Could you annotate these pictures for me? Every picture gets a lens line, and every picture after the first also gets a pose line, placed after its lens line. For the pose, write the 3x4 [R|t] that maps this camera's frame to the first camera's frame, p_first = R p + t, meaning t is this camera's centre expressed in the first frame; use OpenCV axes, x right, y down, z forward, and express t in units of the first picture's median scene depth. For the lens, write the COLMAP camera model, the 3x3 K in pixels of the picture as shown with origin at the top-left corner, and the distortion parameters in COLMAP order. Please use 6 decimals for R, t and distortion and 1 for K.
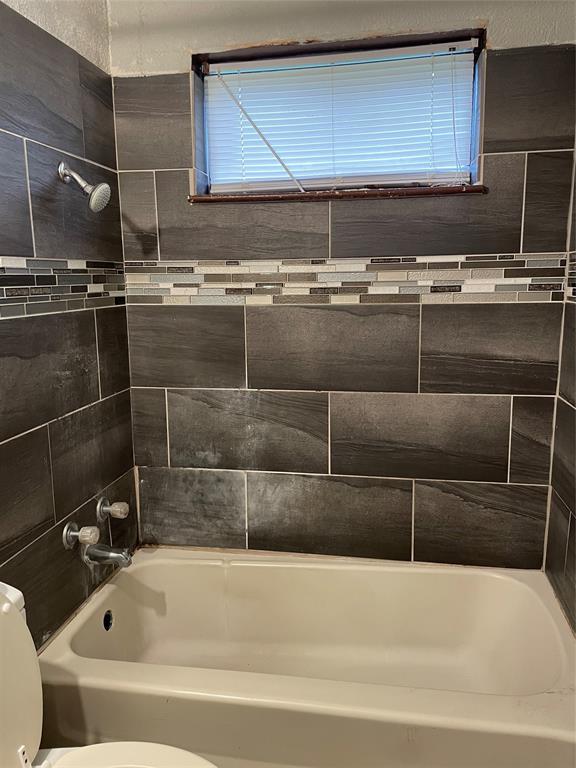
lens RADIAL K [[585.1, 0, 294.0], [0, 585.1, 377.4], [0, 0, 1]] dist [0.071343, -0.078265]
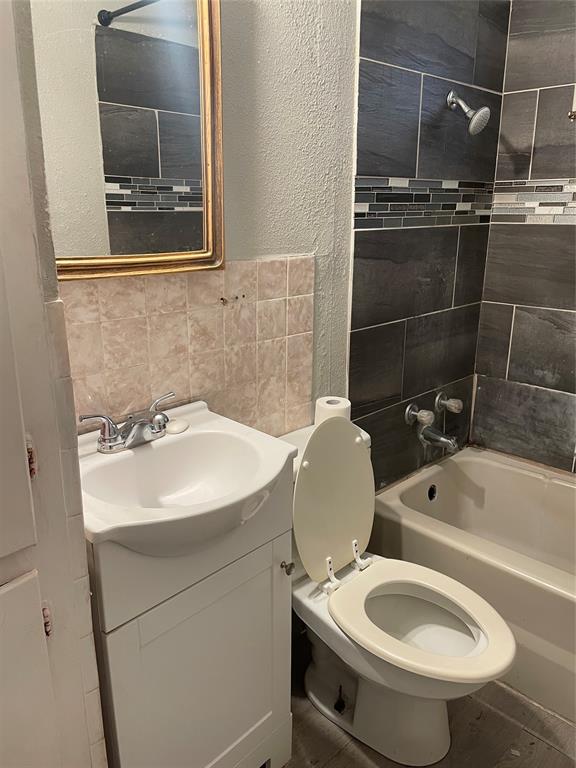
lens RADIAL K [[585.1, 0, 289.5], [0, 585.1, 382.6], [0, 0, 1]] dist [0.071343, -0.078265]
pose [[0.811675, 0.175306, -0.557181, 0.076446], [-0.107475, 0.982436, 0.152540, 0.040225], [0.574136, -0.063930, 0.816260, -0.123779]]
